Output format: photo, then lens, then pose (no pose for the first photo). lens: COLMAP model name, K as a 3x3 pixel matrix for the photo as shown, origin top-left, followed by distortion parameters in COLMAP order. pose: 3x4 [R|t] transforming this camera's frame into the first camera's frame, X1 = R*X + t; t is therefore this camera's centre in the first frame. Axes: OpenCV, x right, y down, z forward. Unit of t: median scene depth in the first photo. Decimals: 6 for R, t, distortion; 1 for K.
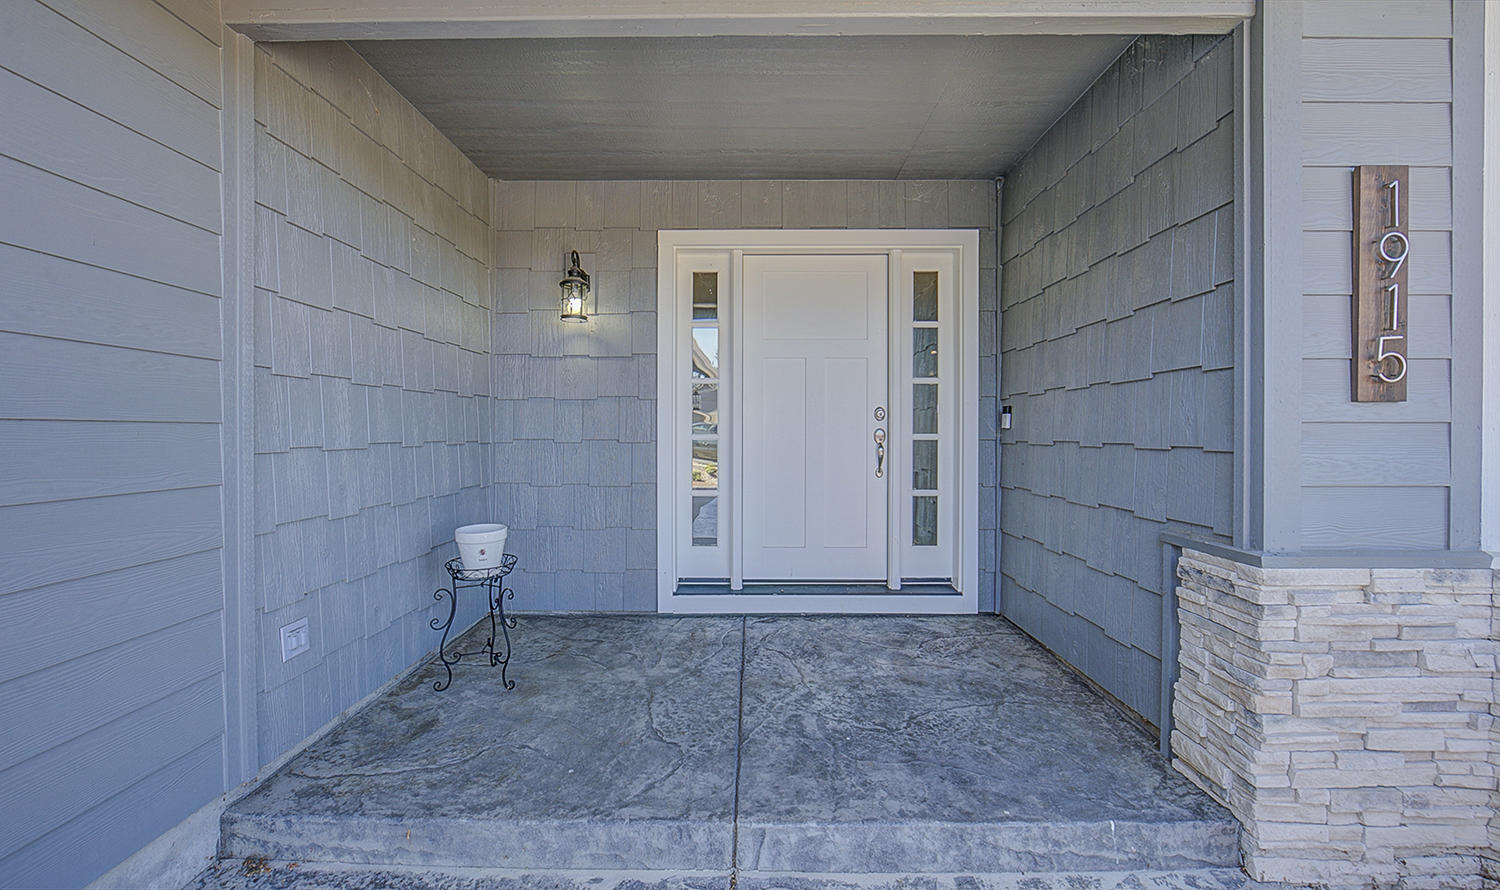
lens RADIAL K [[603.8, 0, 744.0], [0, 603.8, 471.3], [0, 0, 1]] dist [0.000755, 0.000024]
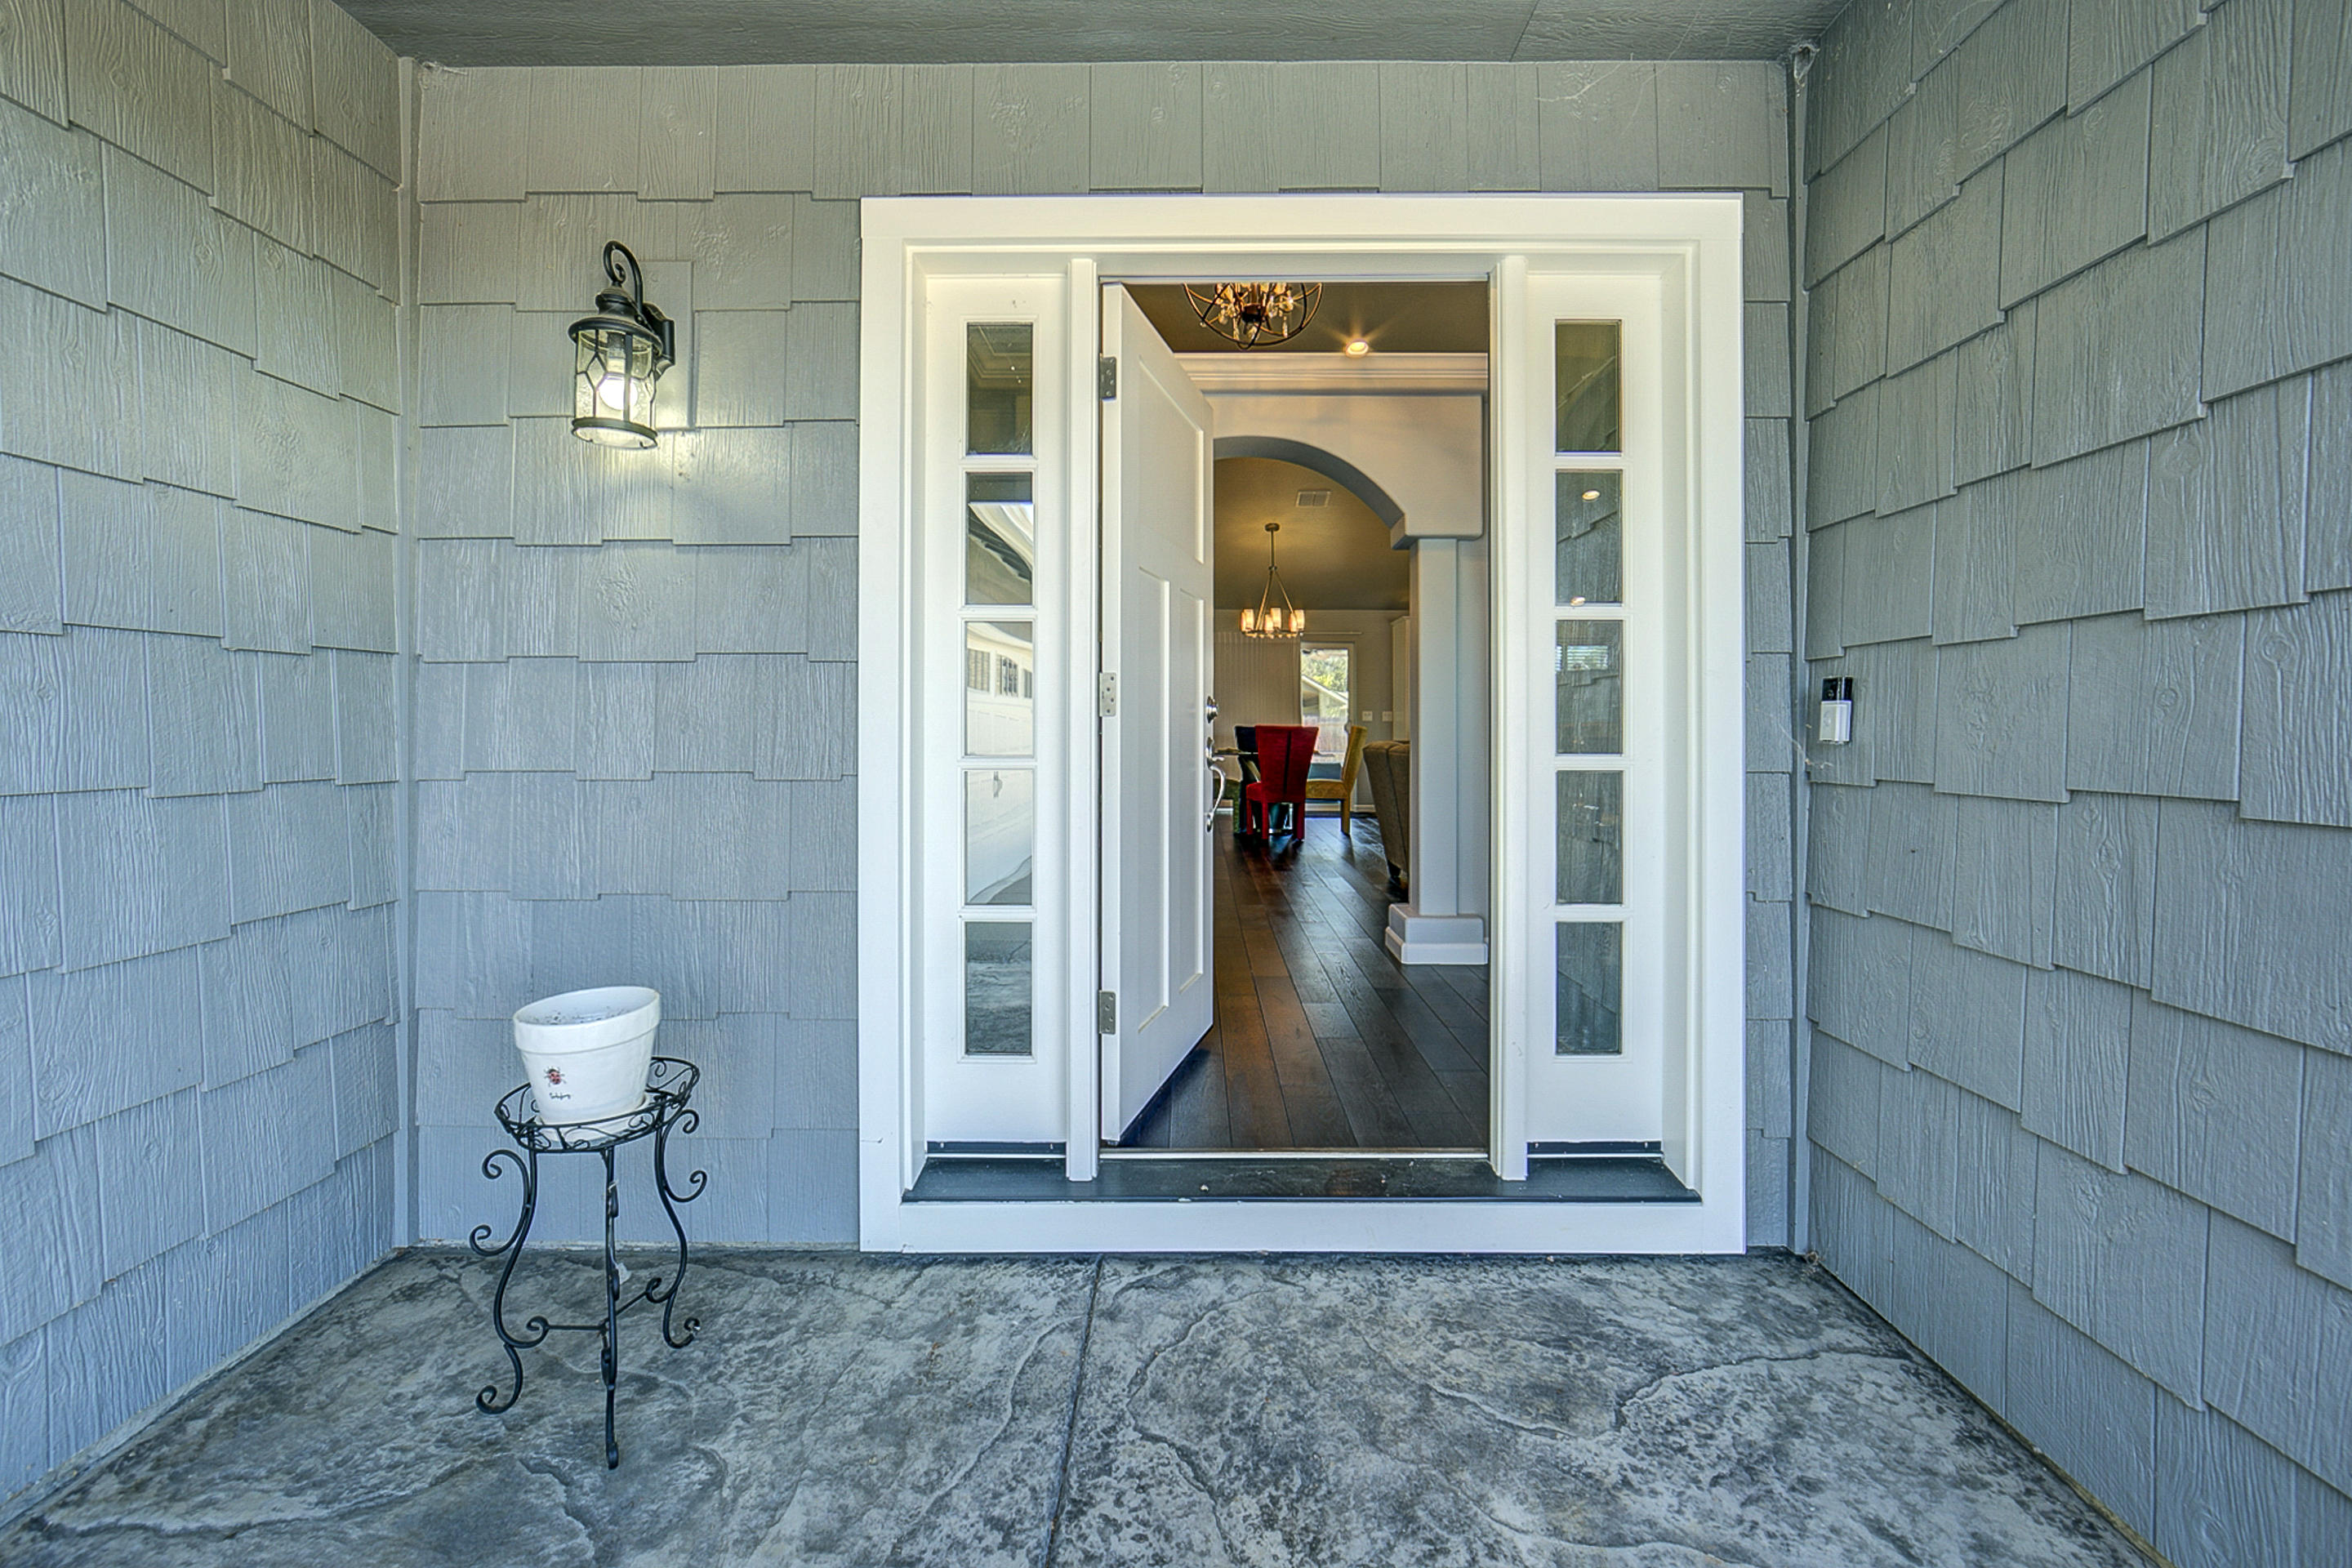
lens RADIAL K [[992.9, 0, 1186.0], [0, 992.9, 774.5], [0, 0, 1]] dist [-0.003983, -0.000675]
pose [[0.999988, -0.000607, 0.004921, 0.051170], [0.000695, 0.999839, -0.017925, -0.040978], [-0.004909, 0.017928, 0.999827, 0.412959]]
